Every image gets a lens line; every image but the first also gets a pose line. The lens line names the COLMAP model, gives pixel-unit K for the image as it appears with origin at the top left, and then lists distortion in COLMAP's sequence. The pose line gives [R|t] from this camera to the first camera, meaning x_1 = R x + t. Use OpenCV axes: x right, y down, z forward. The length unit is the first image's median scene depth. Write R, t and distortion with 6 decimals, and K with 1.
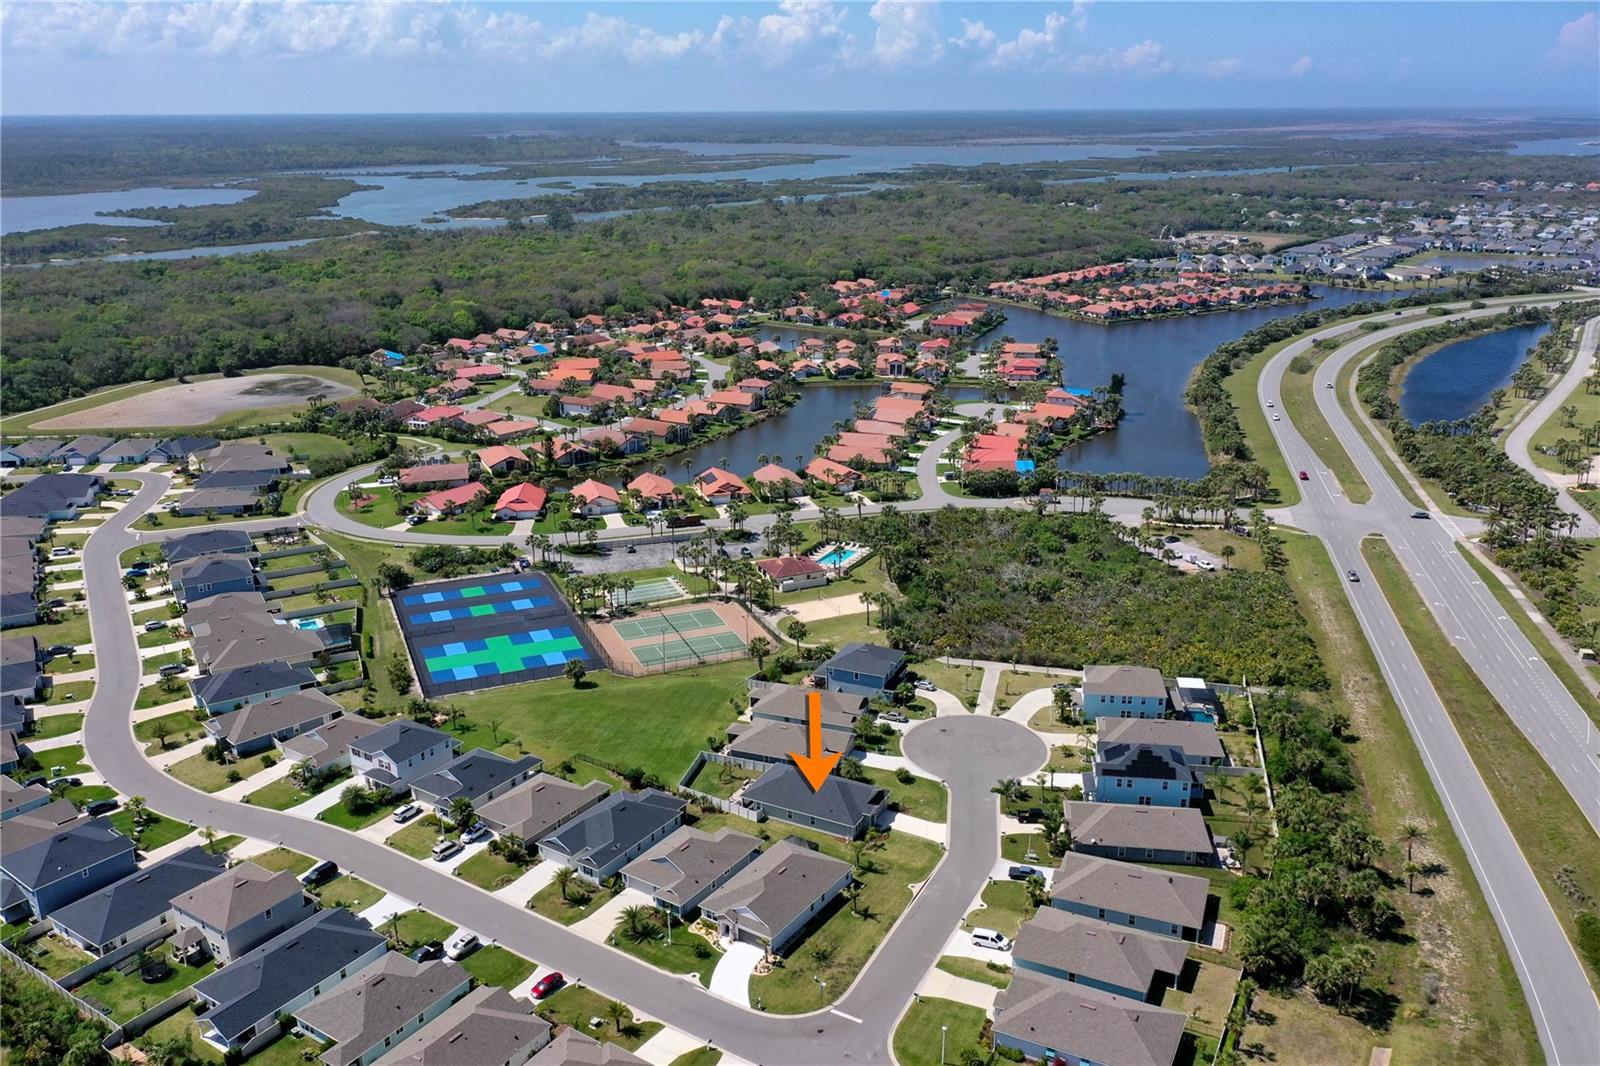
lens RADIAL K [[1308.1, 0, 797.9], [0, 1308.1, 531.4], [0, 0, 1]] dist [0.007921, 0.003526]
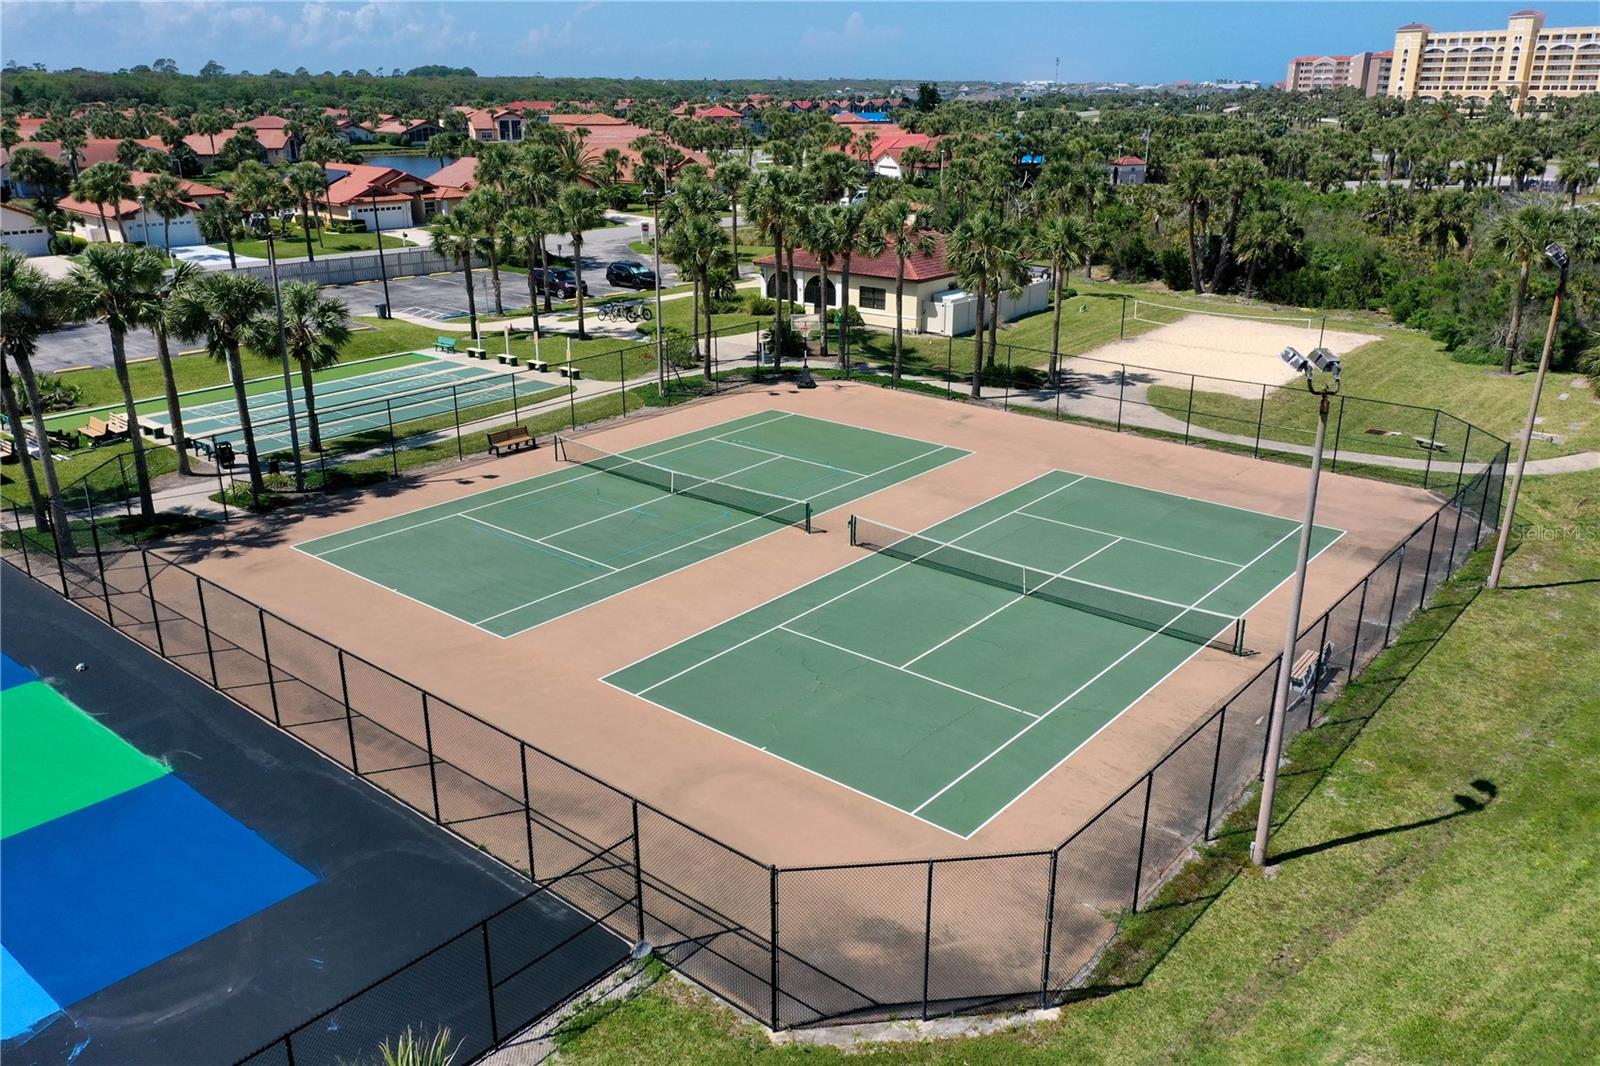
lens RADIAL K [[1270.0, 0, 800.0], [0, 1270.0, 533.0], [0, 0, 1]] dist [0.010347, 0.000391]
pose [[0.887402, -0.152965, 0.434878, -0.126868], [0.142180, 0.988172, 0.057452, 0.056464], [-0.438523, 0.010848, 0.898655, 0.698730]]
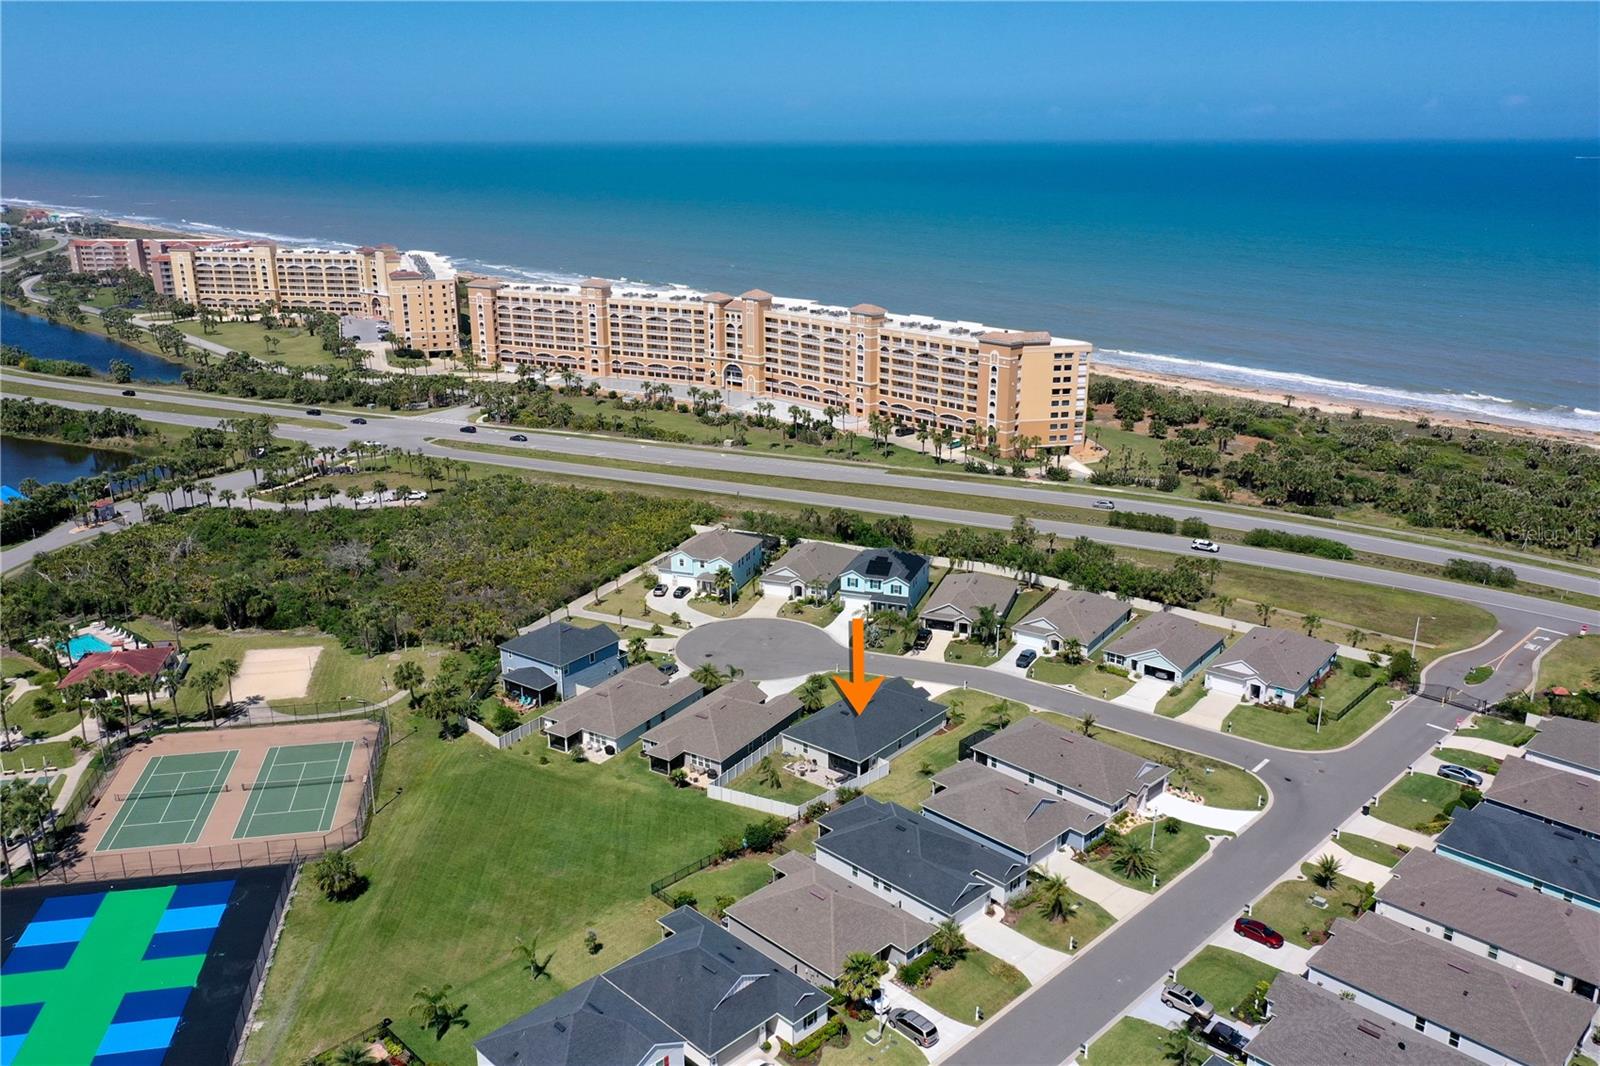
lens RADIAL K [[1267.5, 0, 795.1], [0, 1267.5, 535.6], [0, 0, 1]] dist [0.004037, 0.002493]
pose [[0.201323, -0.290344, 0.935505, -0.423387], [0.302948, 0.926690, 0.222413, -0.058202], [-0.931500, 0.238633, 0.274523, 0.477689]]
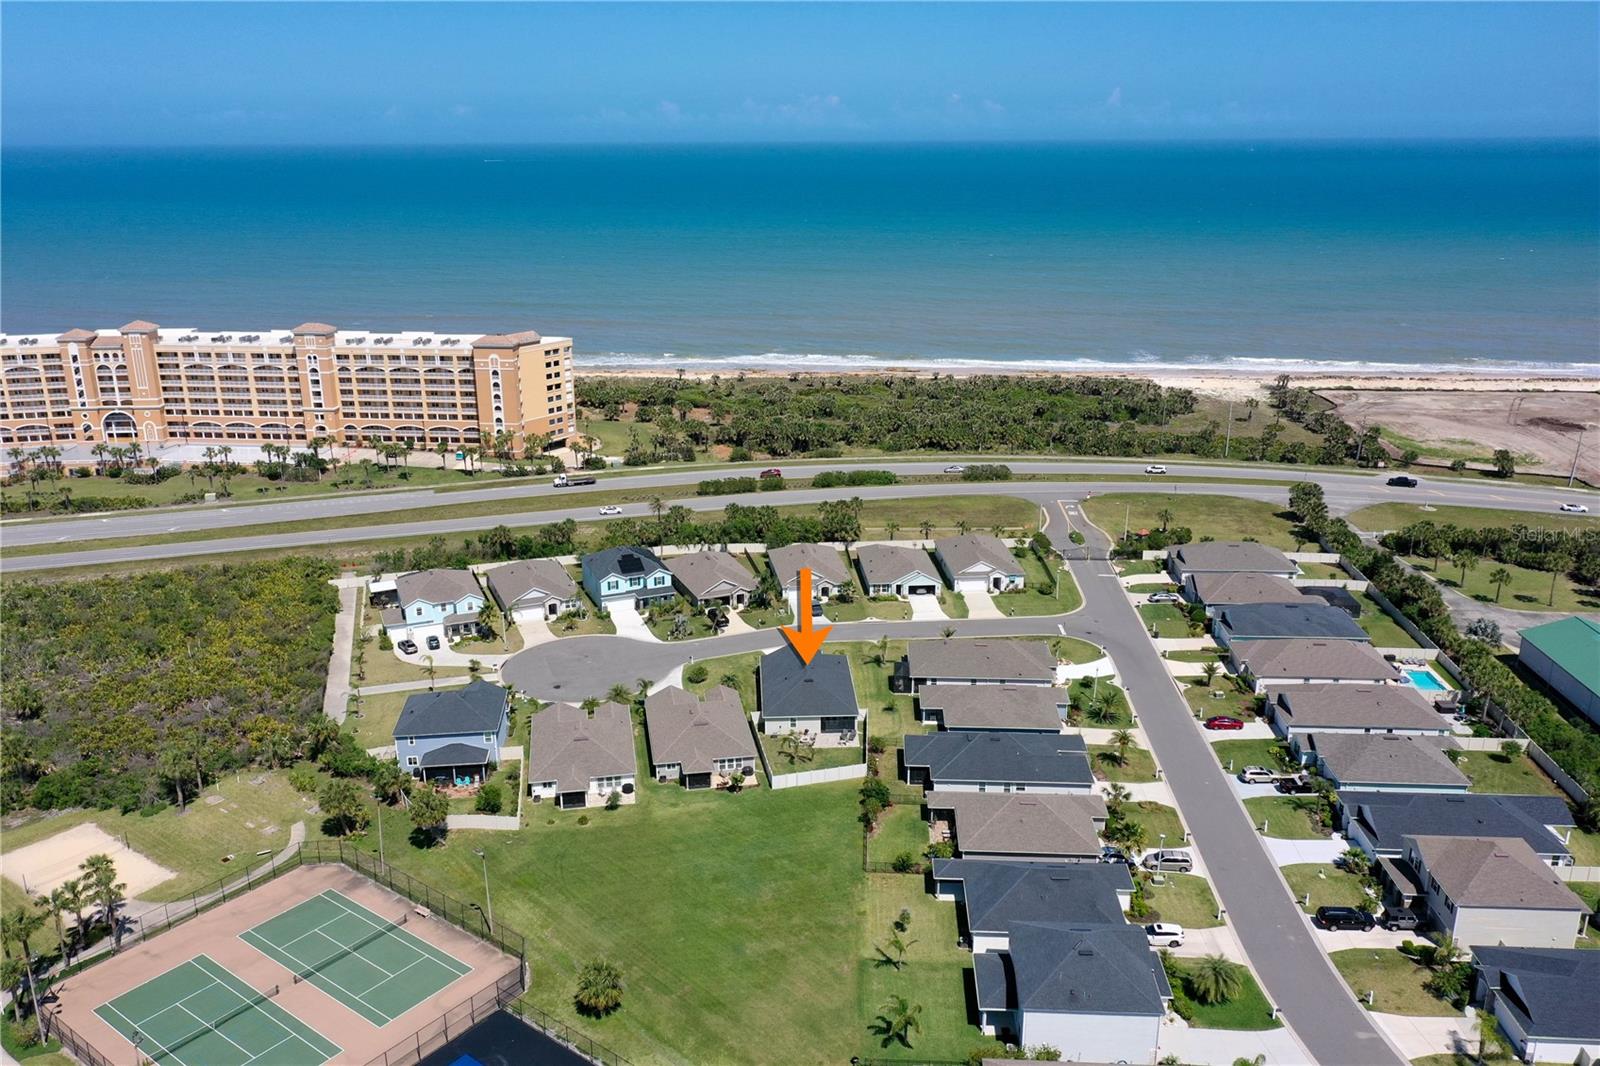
lens RADIAL K [[1261.2, 0, 794.9], [0, 1261.2, 535.3], [0, 0, 1]] dist [0.006830, -0.003017]
pose [[-0.503142, -0.252741, 0.826420, -0.392250], [0.273306, 0.860663, 0.429608, -0.149631], [-0.819849, 0.442019, -0.363960, 0.760959]]
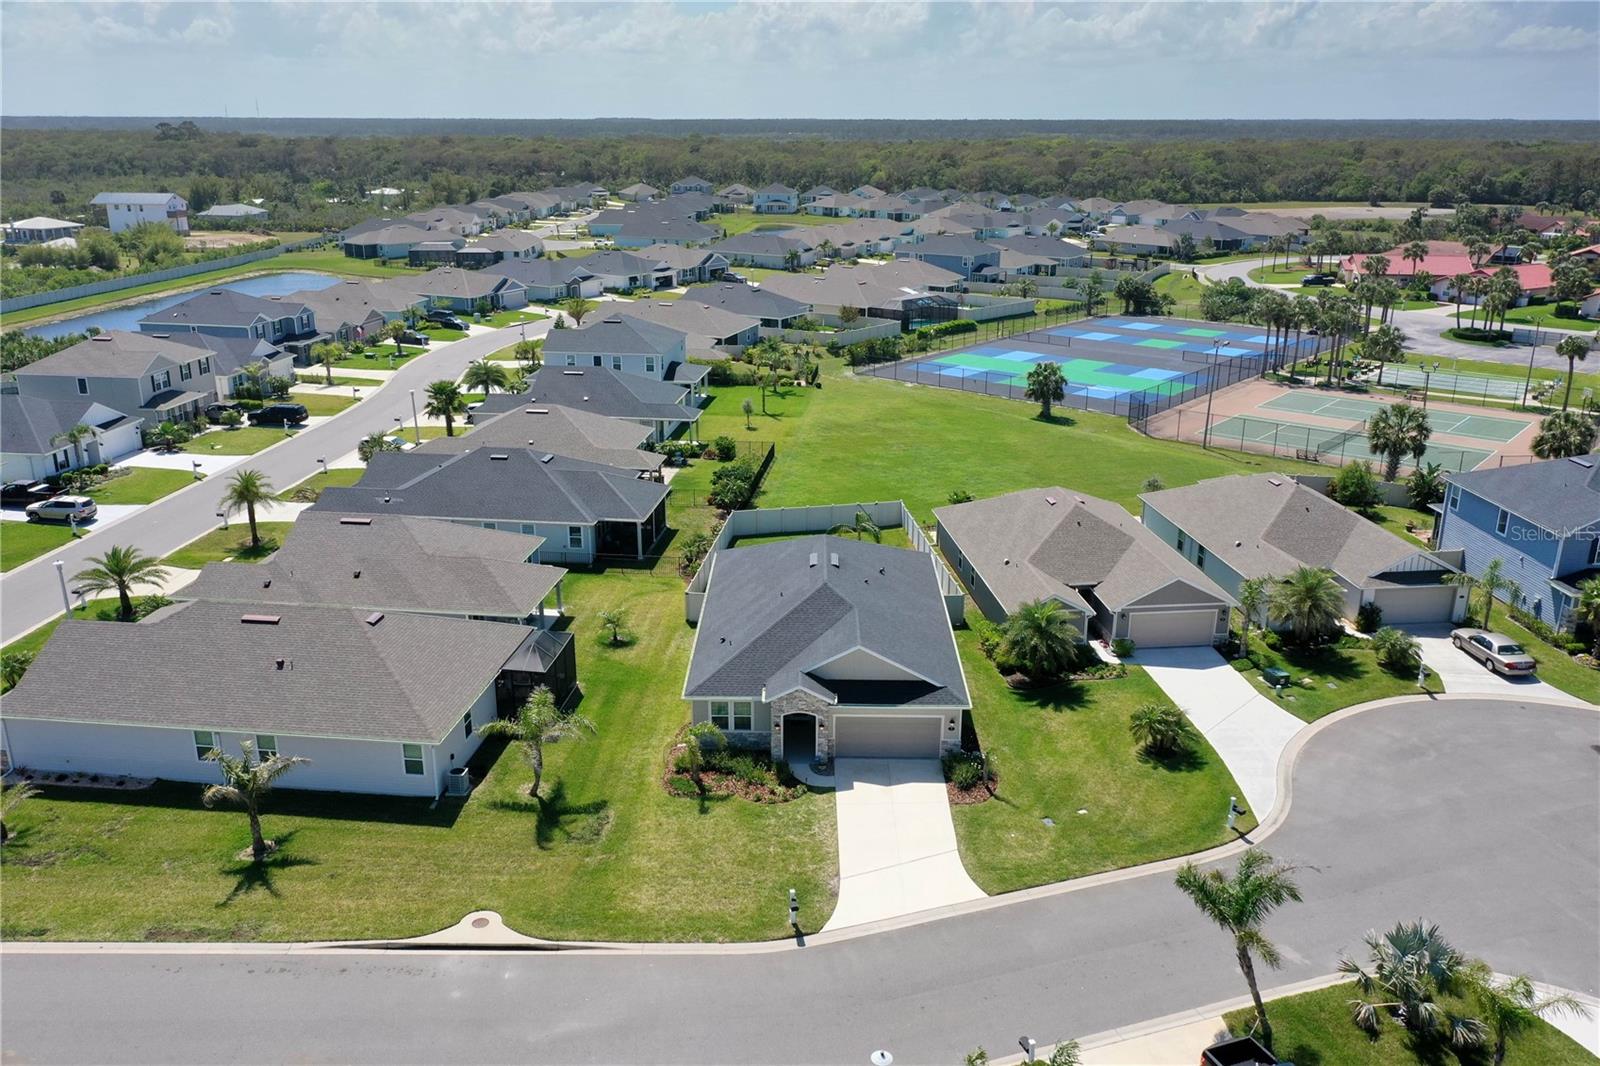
lens RADIAL K [[1283.3, 0, 800.0], [0, 1283.3, 533.0], [0, 0, 1]] dist [0.003373, 0.005073]
pose [[0.449505, 0.276518, -0.849402, 0.164998], [-0.279728, 0.946630, 0.160137, 0.078730], [0.848350, 0.165619, 0.502864, 0.498519]]
